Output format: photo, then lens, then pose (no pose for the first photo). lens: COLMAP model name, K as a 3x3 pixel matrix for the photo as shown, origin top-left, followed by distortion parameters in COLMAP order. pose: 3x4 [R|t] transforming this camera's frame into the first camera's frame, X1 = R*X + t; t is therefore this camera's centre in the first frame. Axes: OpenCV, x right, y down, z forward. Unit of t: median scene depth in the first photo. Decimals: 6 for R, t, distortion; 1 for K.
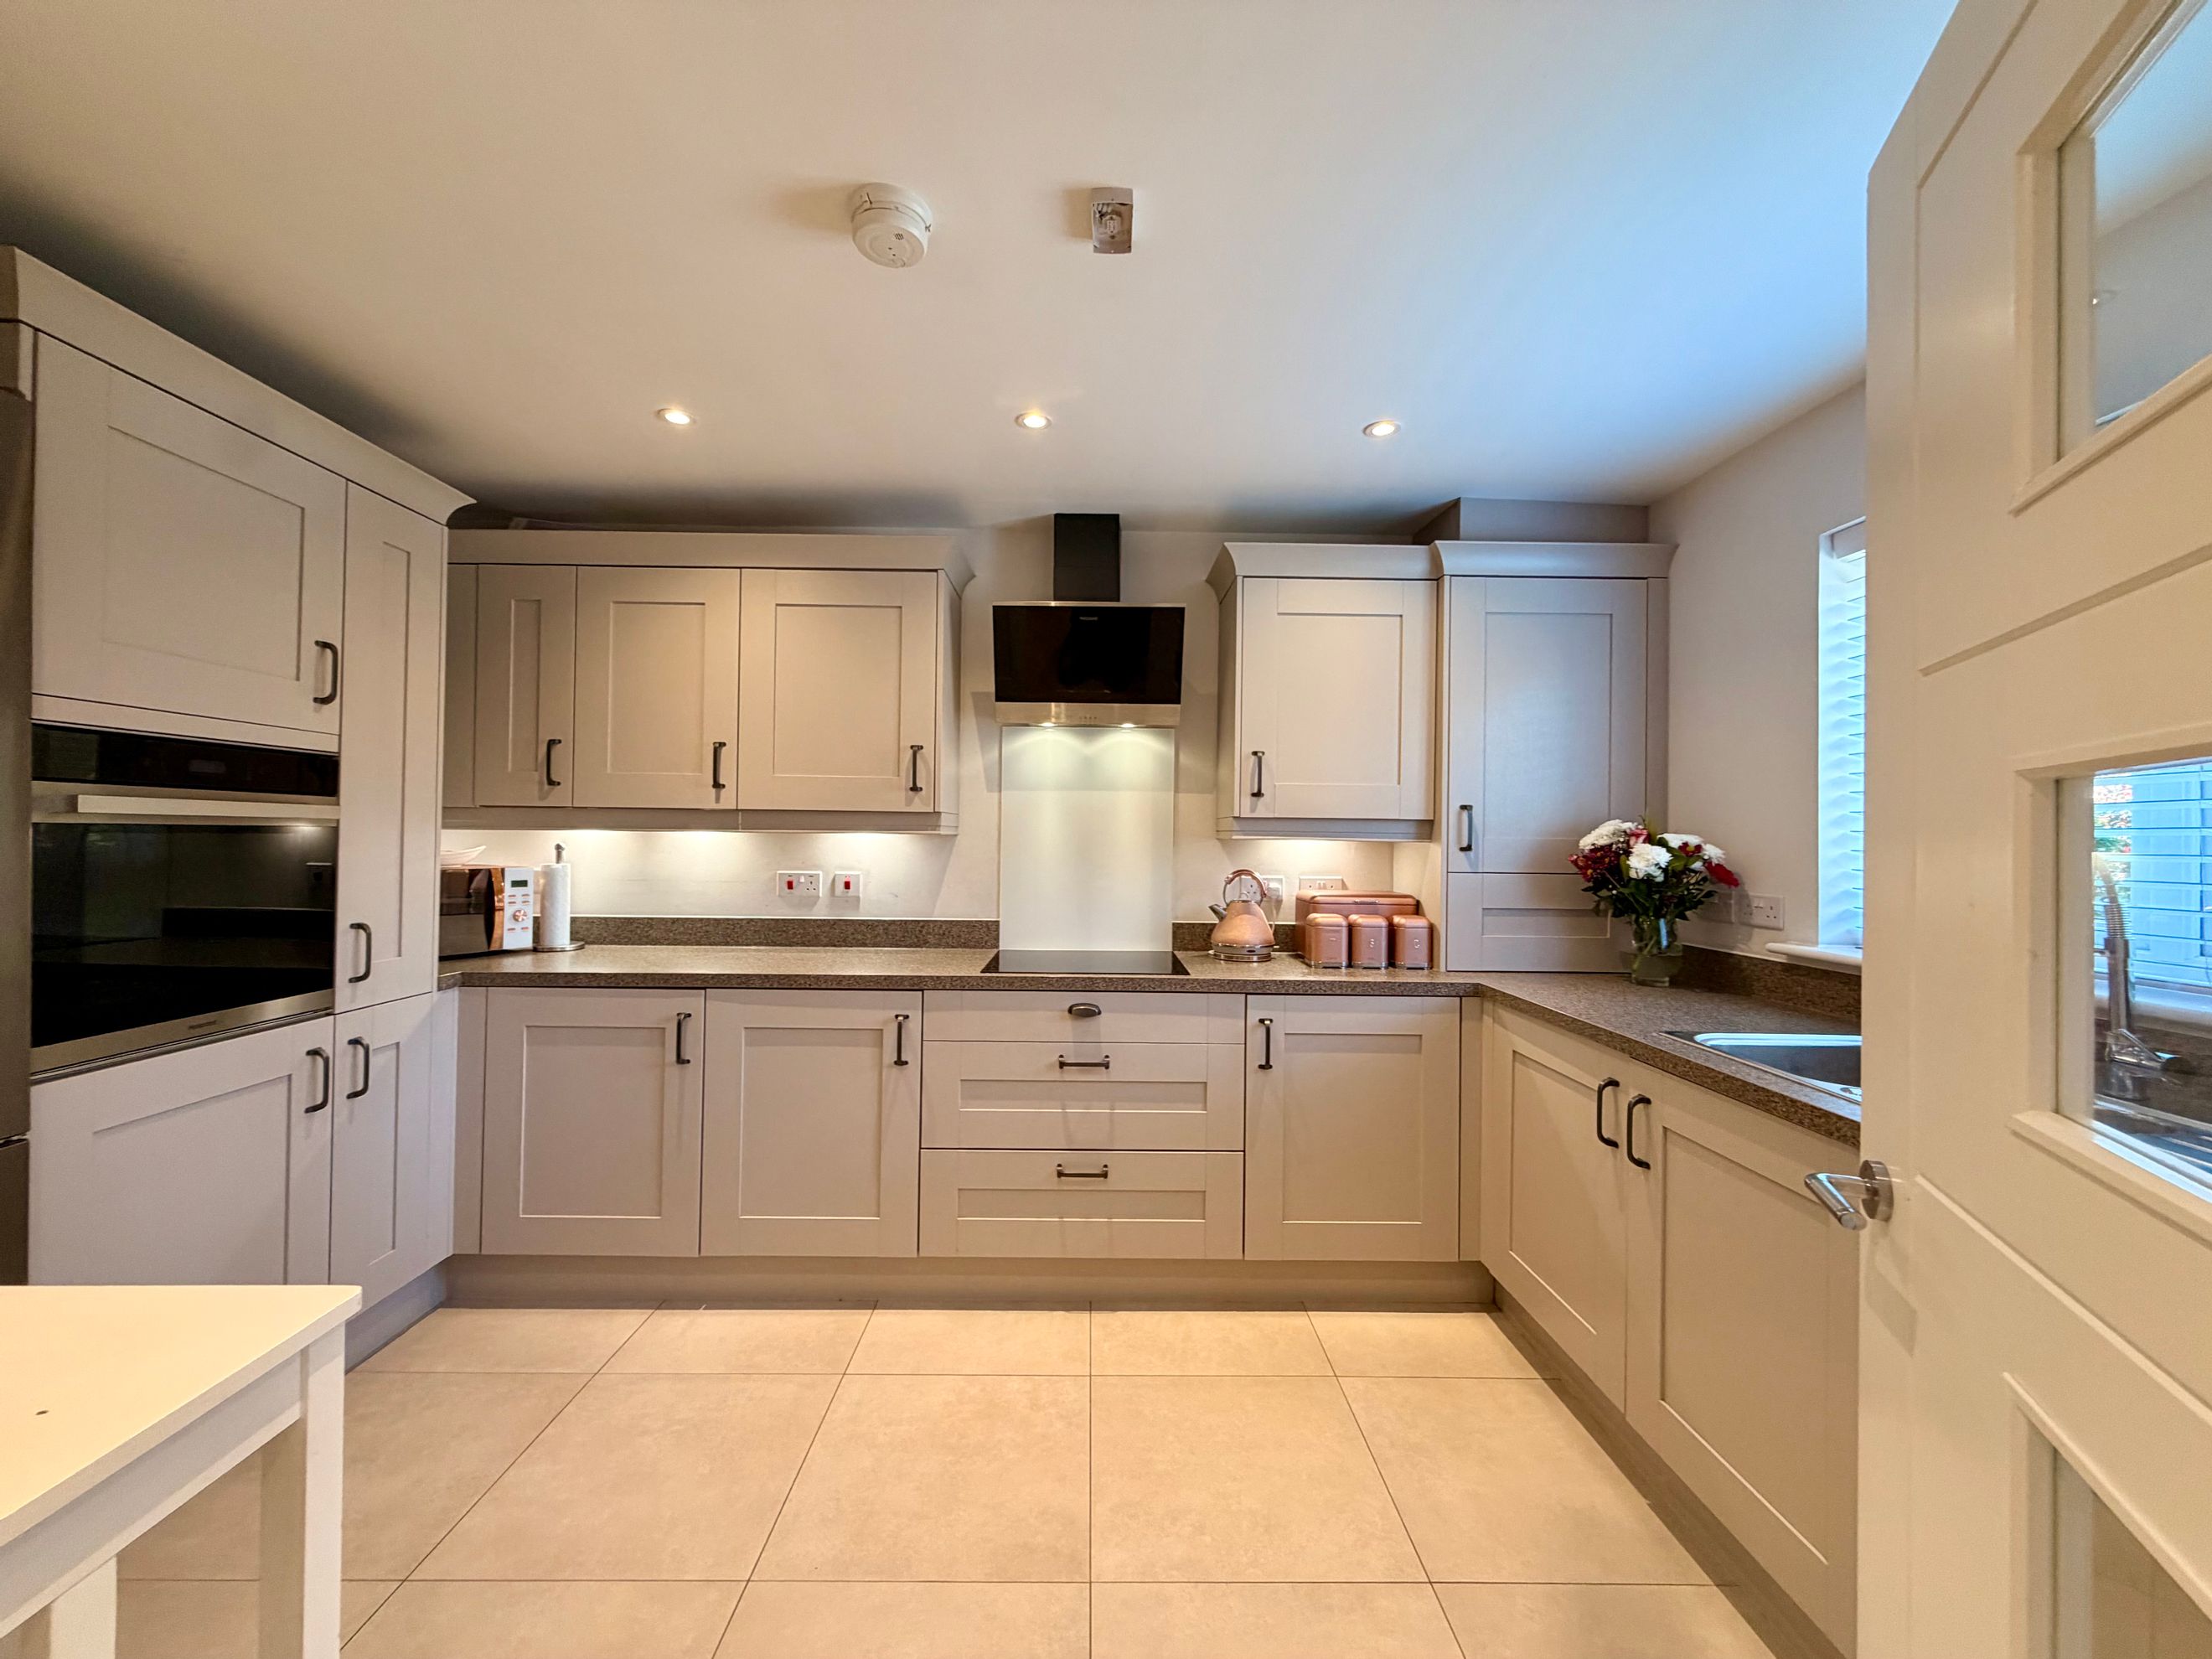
lens RADIAL K [[885.1, 0, 1099.8], [0, 885.1, 823.9], [0, 0, 1]] dist [0.000847, -0.000092]
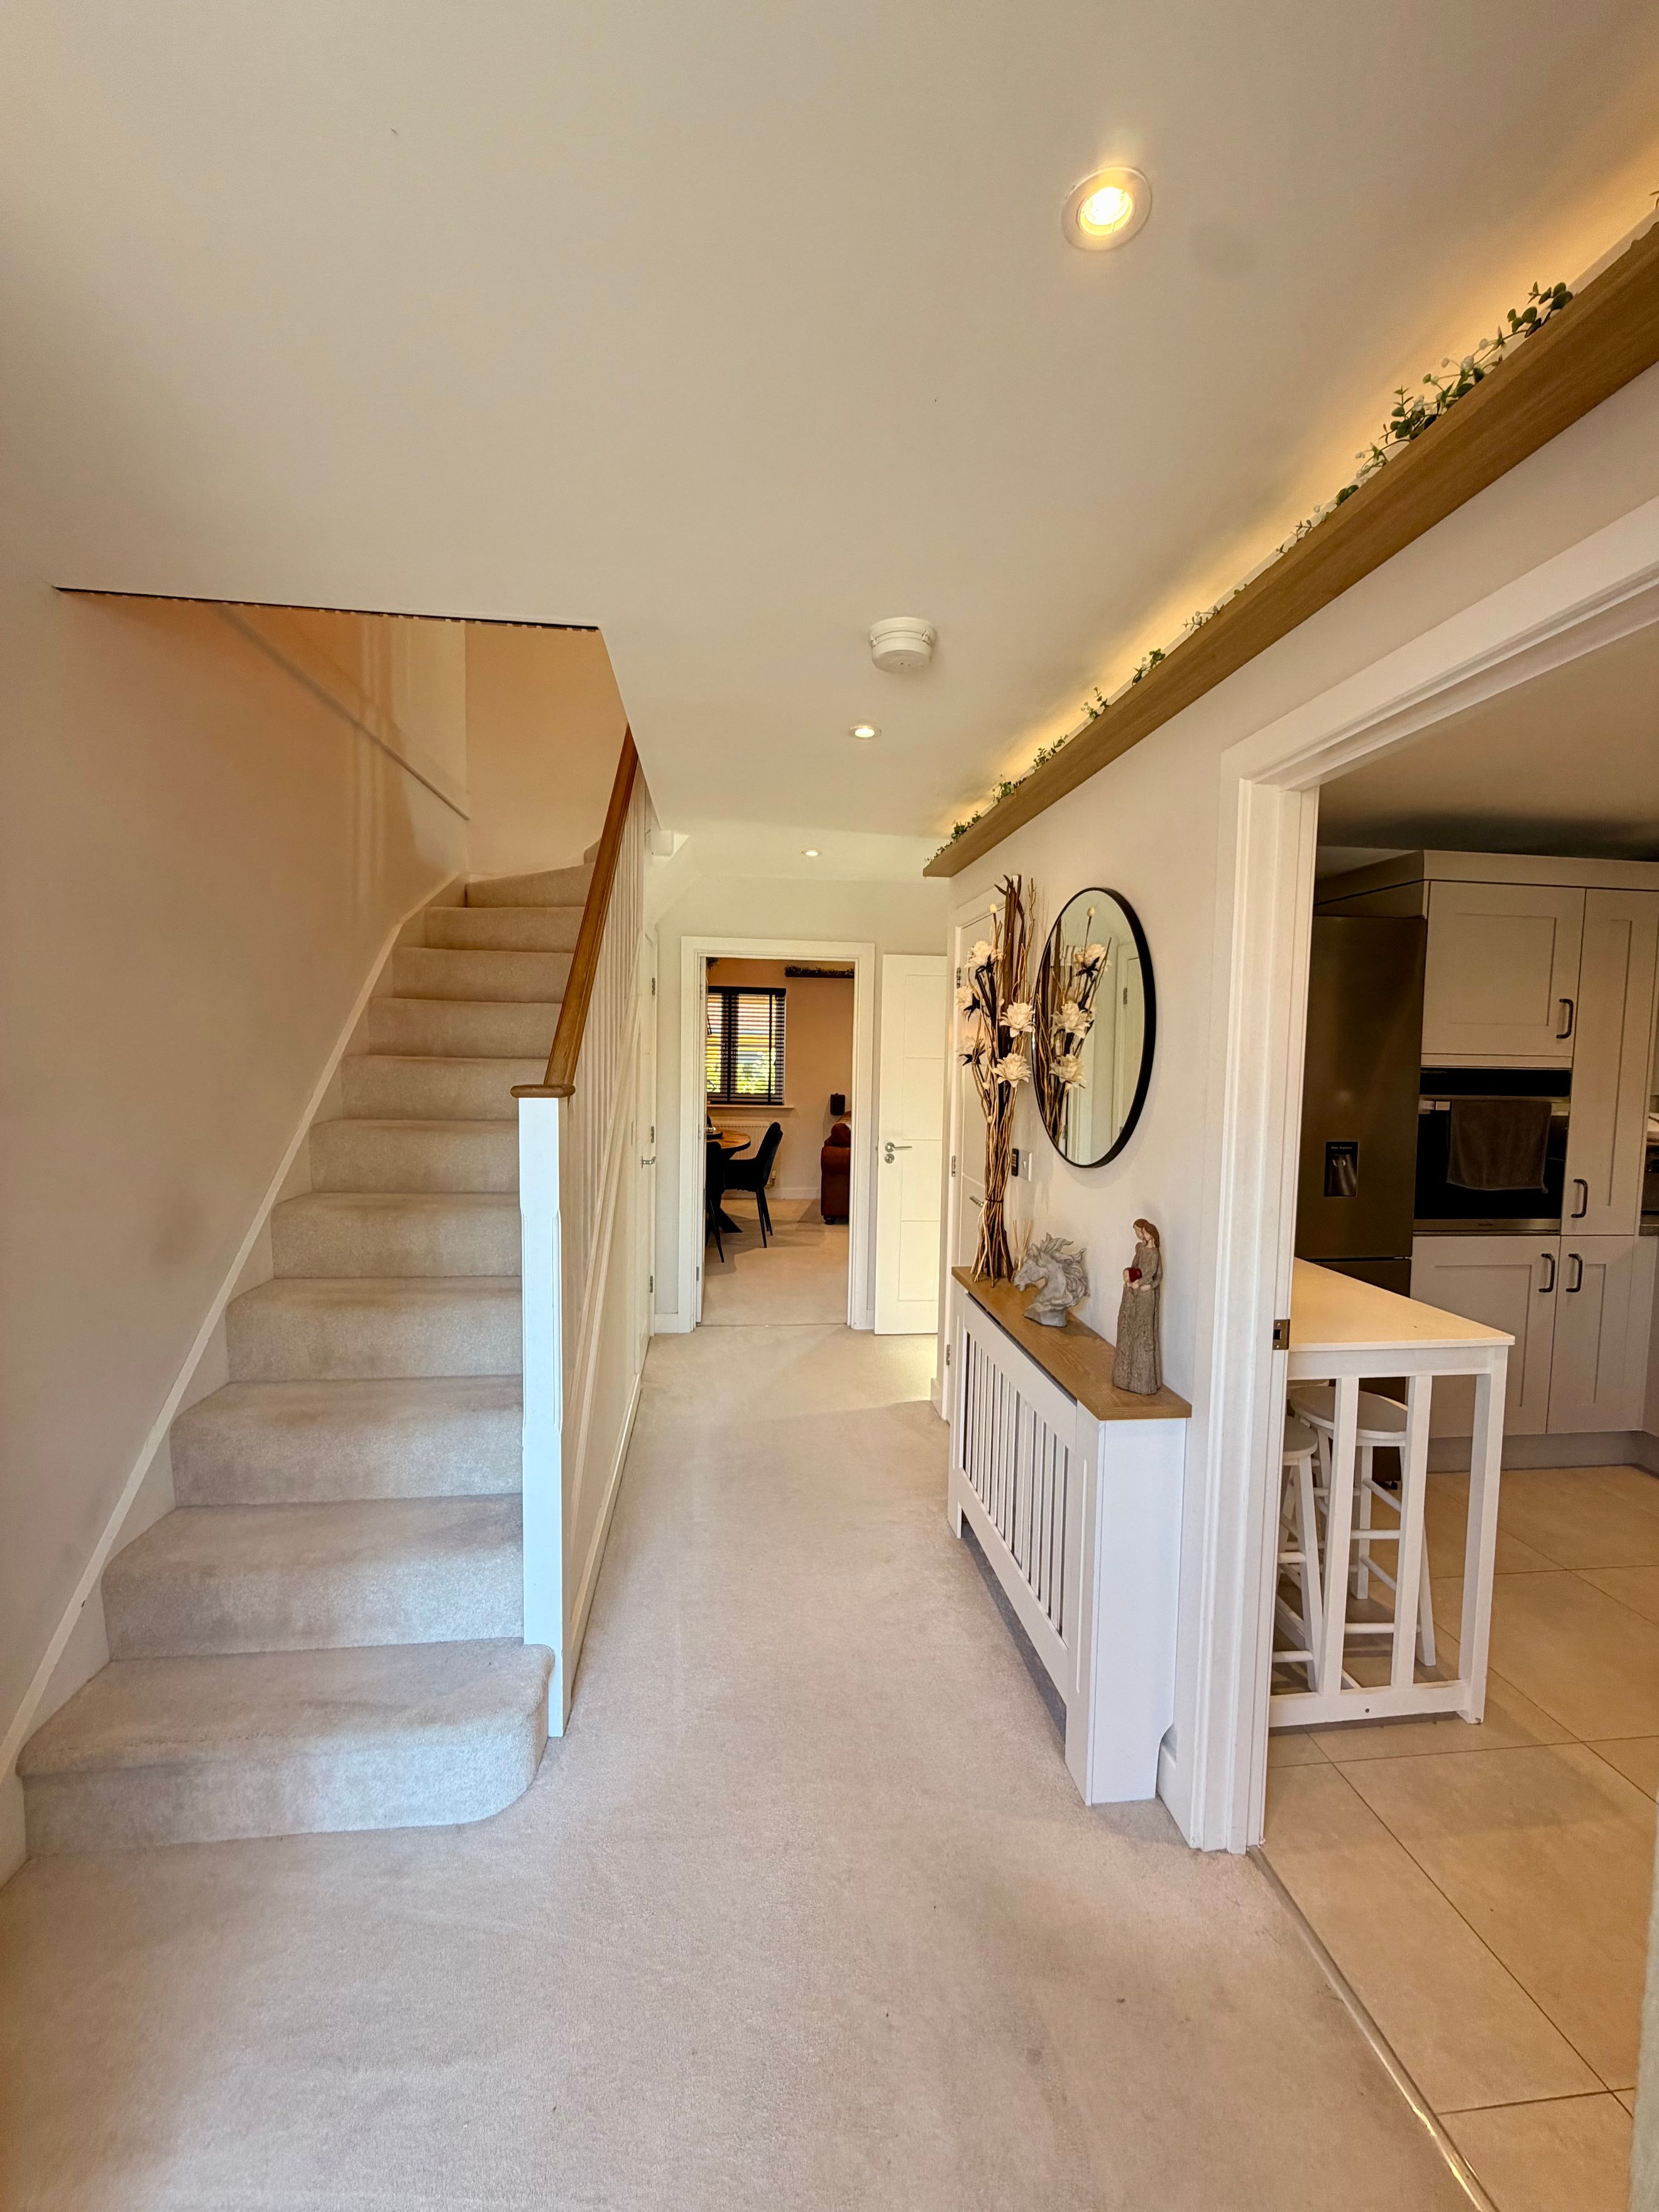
lens RADIAL K [[885.1, 0, 824.6], [0, 885.1, 1096.1], [0, 0, 1]] dist [0.000847, -0.000092]
pose [[0.108871, 0.054613, -0.992555, 0.535491], [-0.006559, 0.998507, 0.054221, -0.107060], [0.994034, 0.000607, 0.109067, -0.464688]]
